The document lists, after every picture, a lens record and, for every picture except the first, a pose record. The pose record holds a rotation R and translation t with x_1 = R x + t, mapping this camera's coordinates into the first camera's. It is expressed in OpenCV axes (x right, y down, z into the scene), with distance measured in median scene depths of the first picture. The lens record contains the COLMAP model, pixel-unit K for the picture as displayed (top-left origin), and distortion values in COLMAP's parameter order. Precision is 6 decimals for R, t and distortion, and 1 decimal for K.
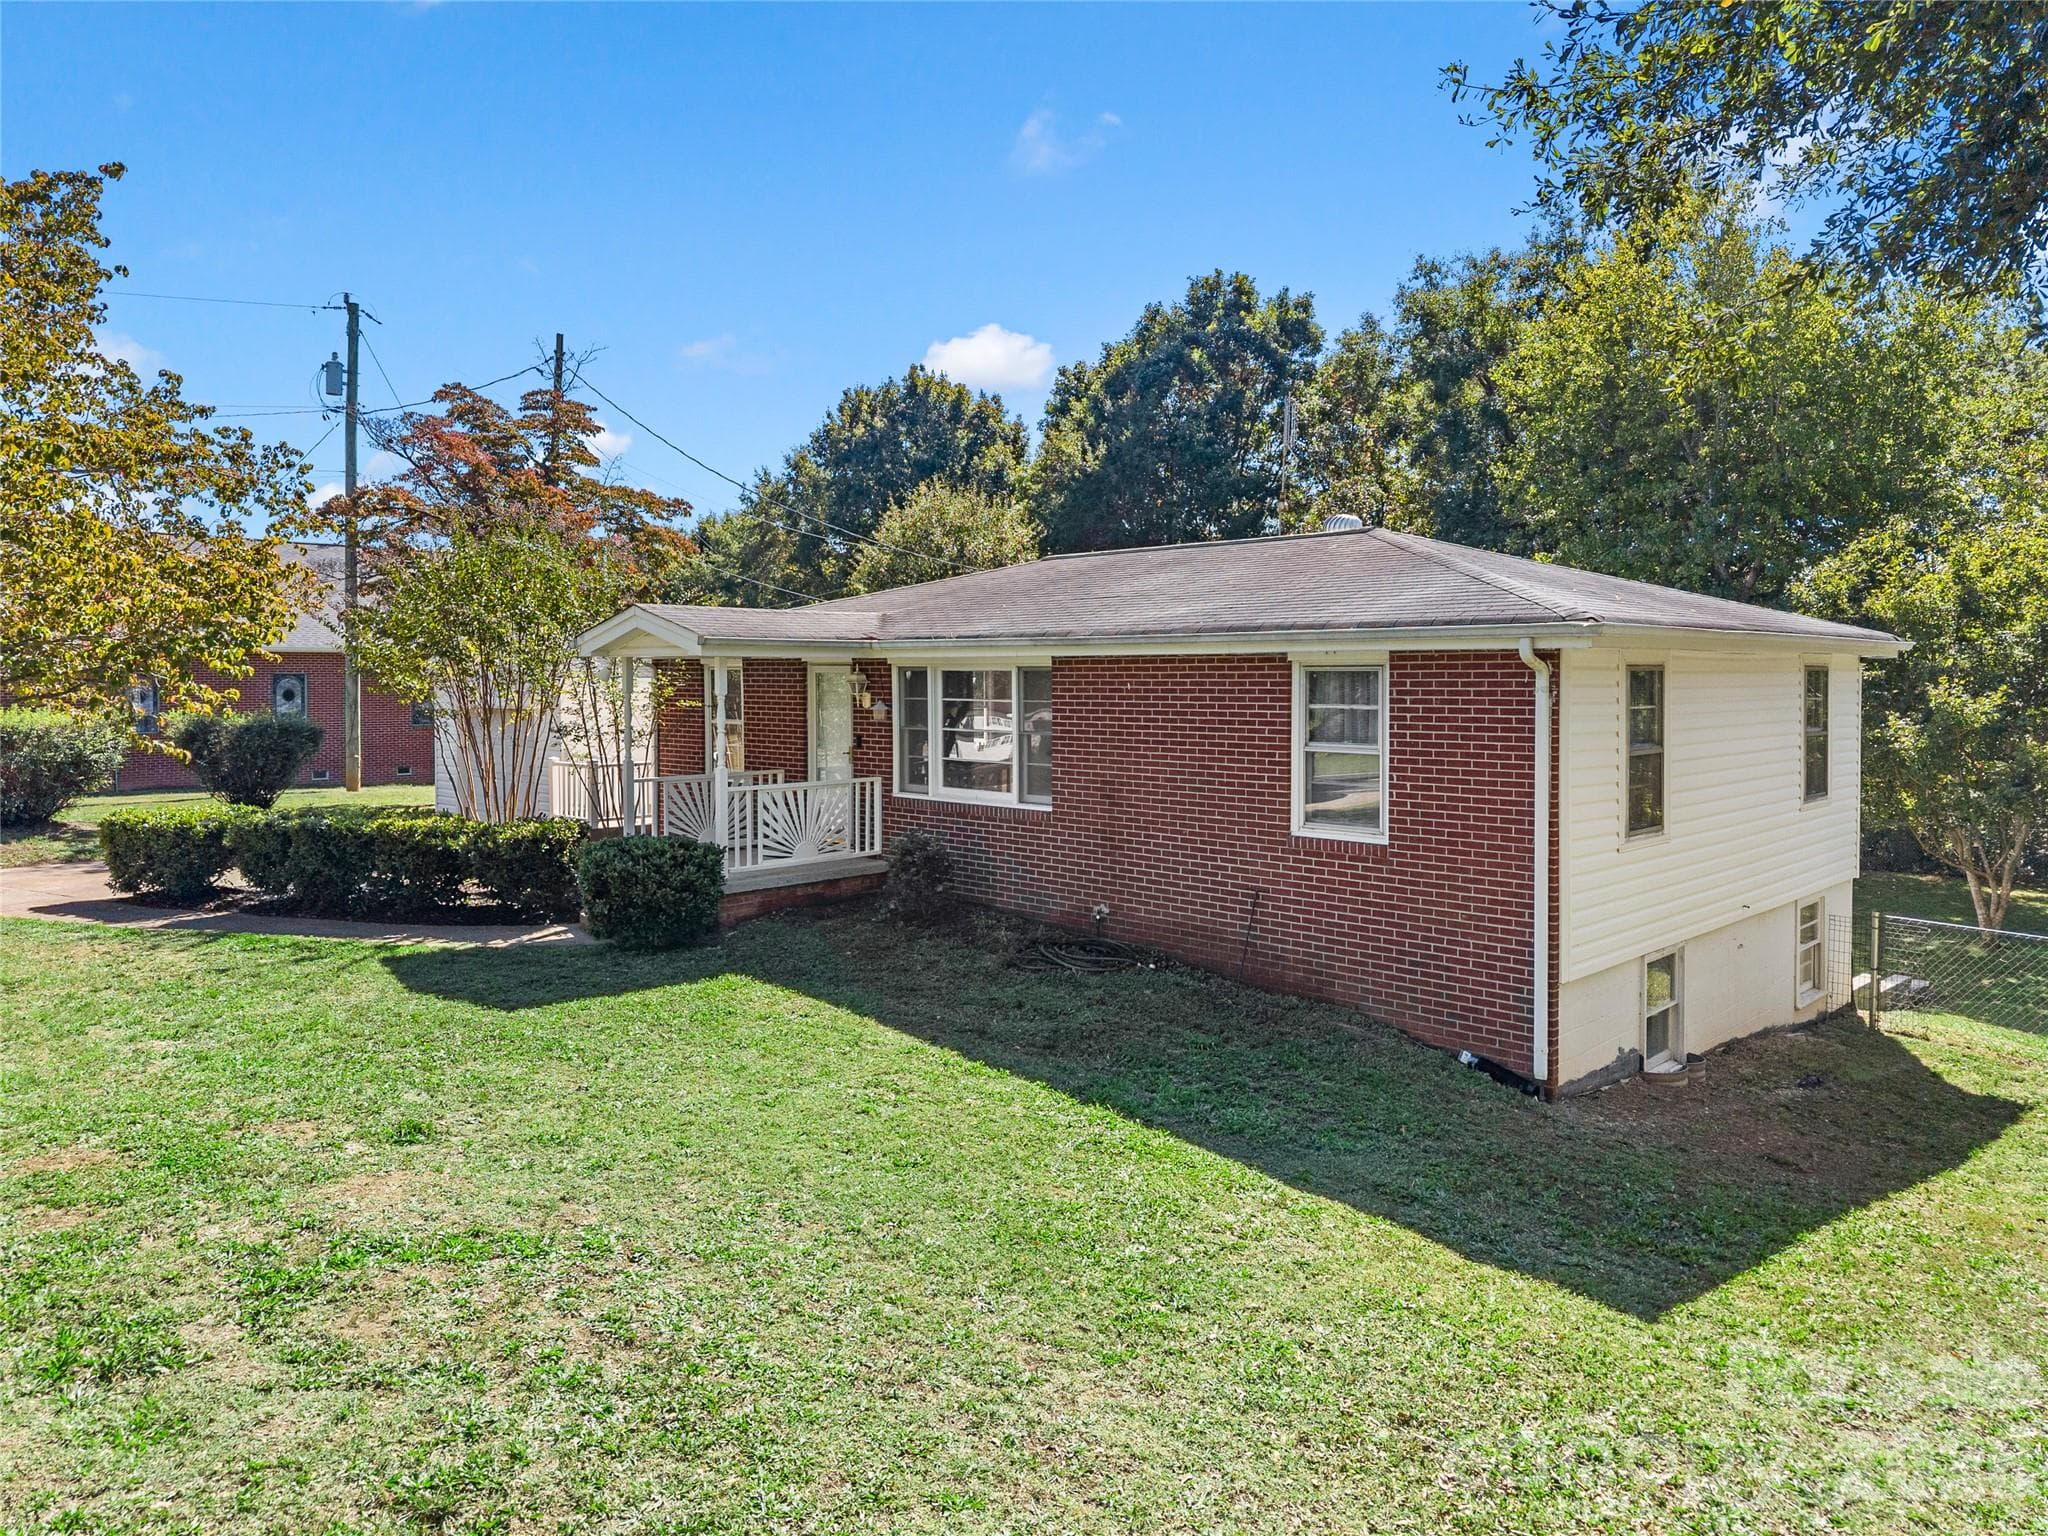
lens RADIAL K [[1613.3, 0, 1024.0], [0, 1613.3, 768.0], [0, 0, 1]] dist [0.006433, 0.000656]
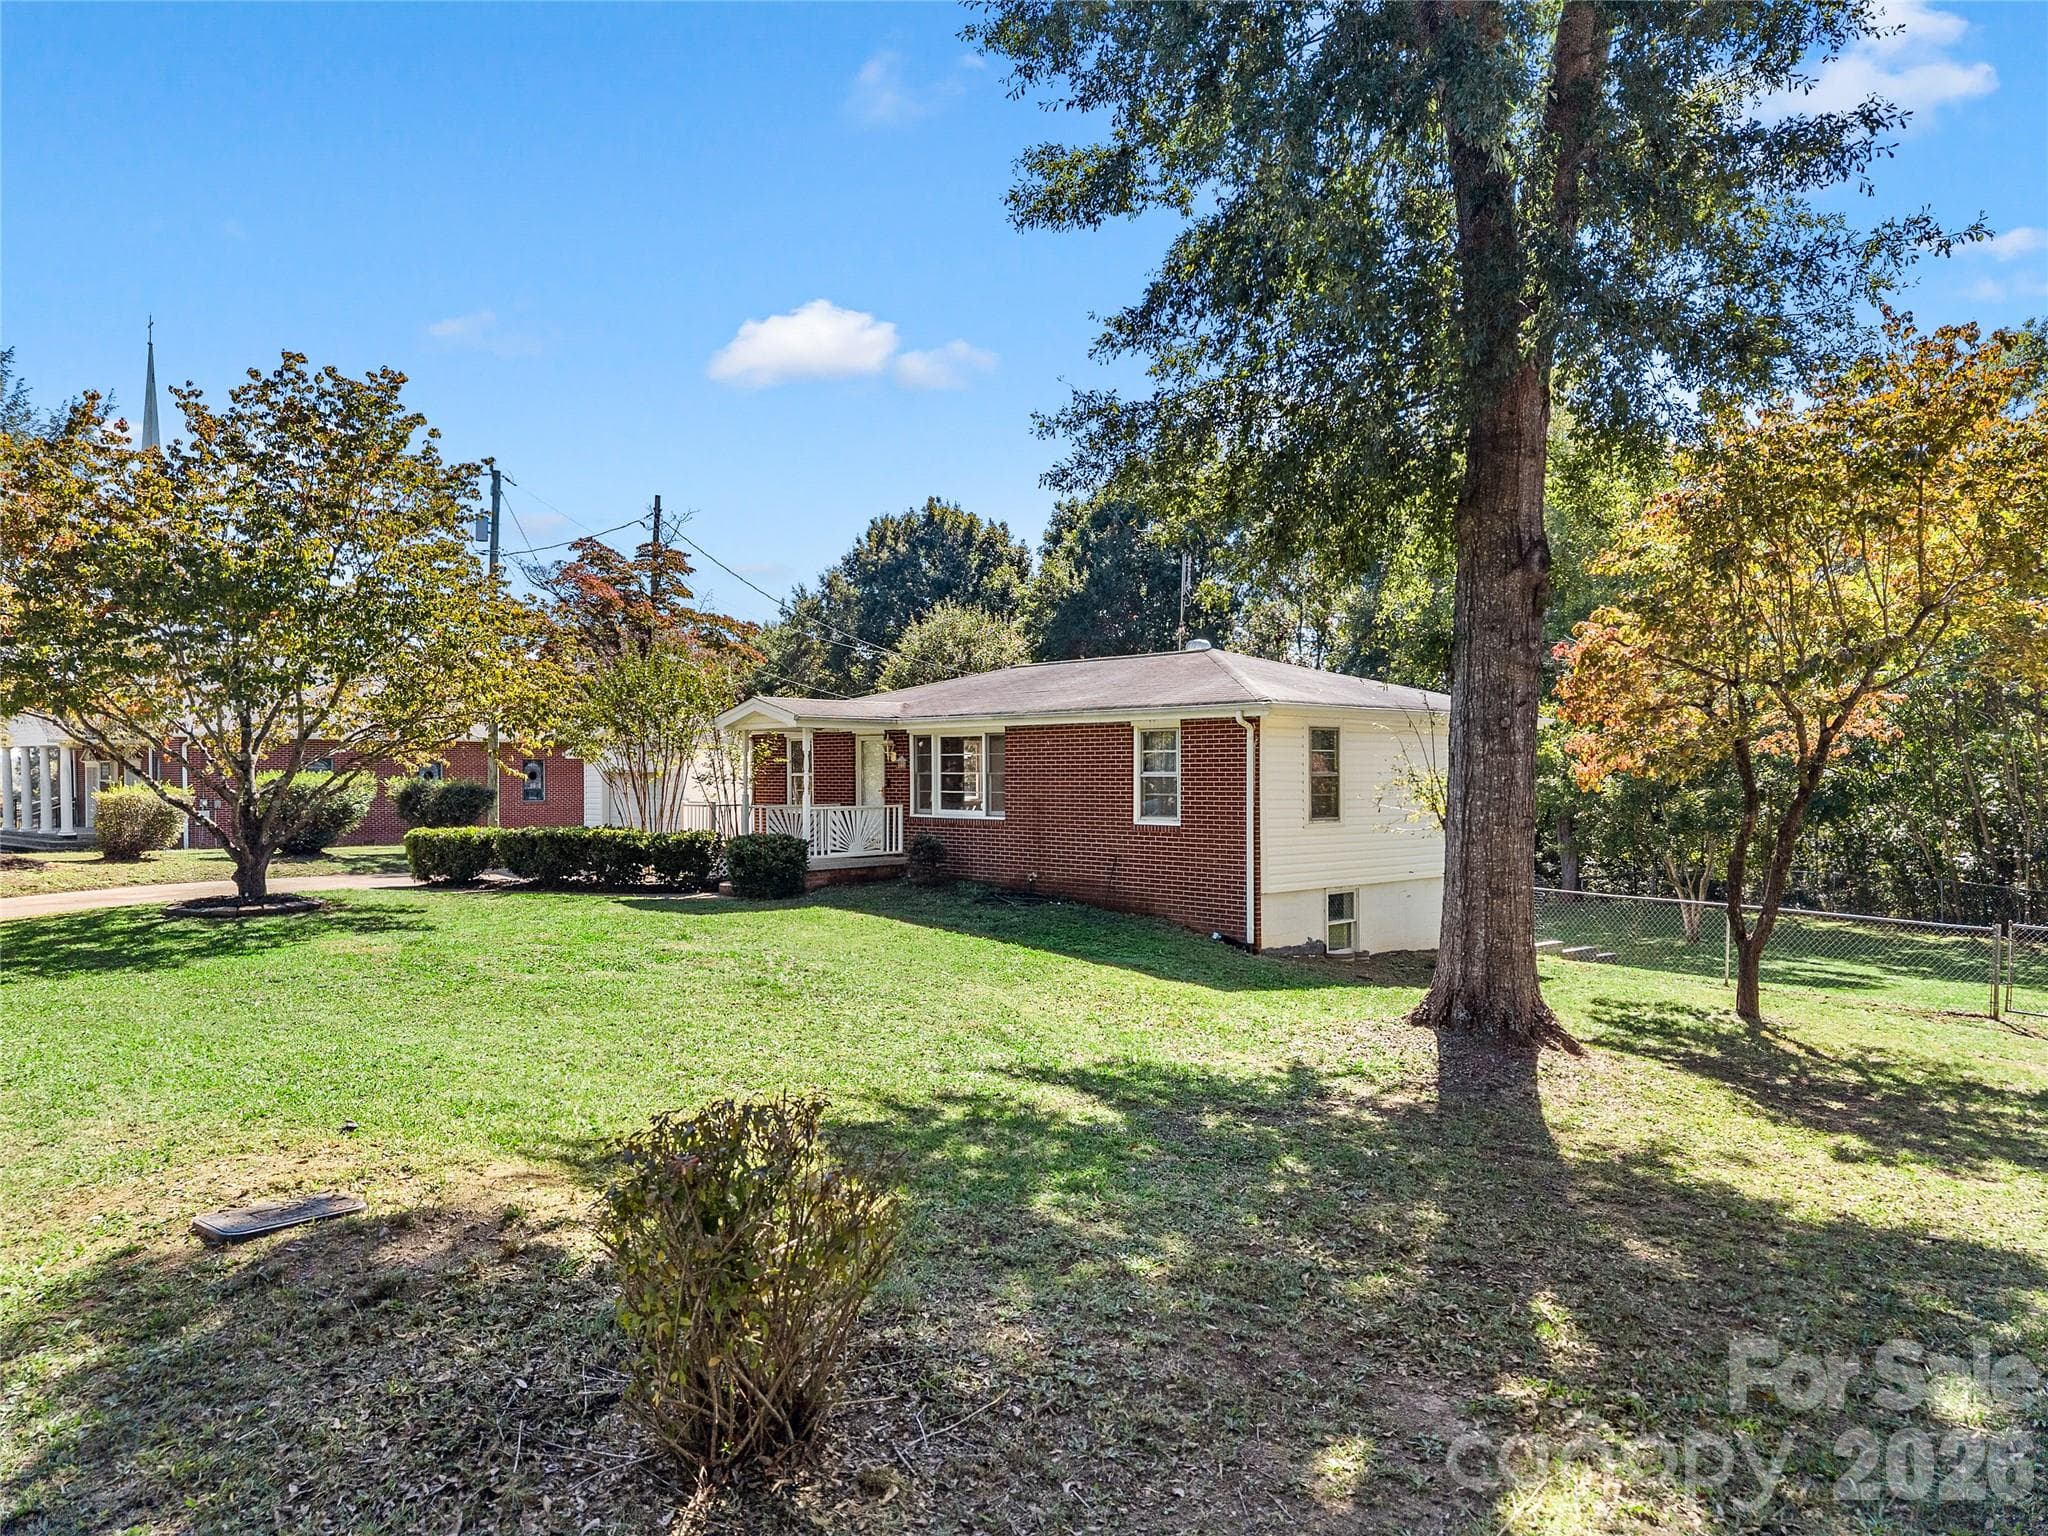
lens RADIAL K [[1613.3, 0, 1024.0], [0, 1613.3, 768.0], [0, 0, 1]] dist [0.006433, 0.000656]
pose [[0.999916, -0.001517, -0.012882, 0.028252], [0.000701, 0.998005, -0.063138, 0.038163], [0.012952, 0.063124, 0.997922, -0.321915]]
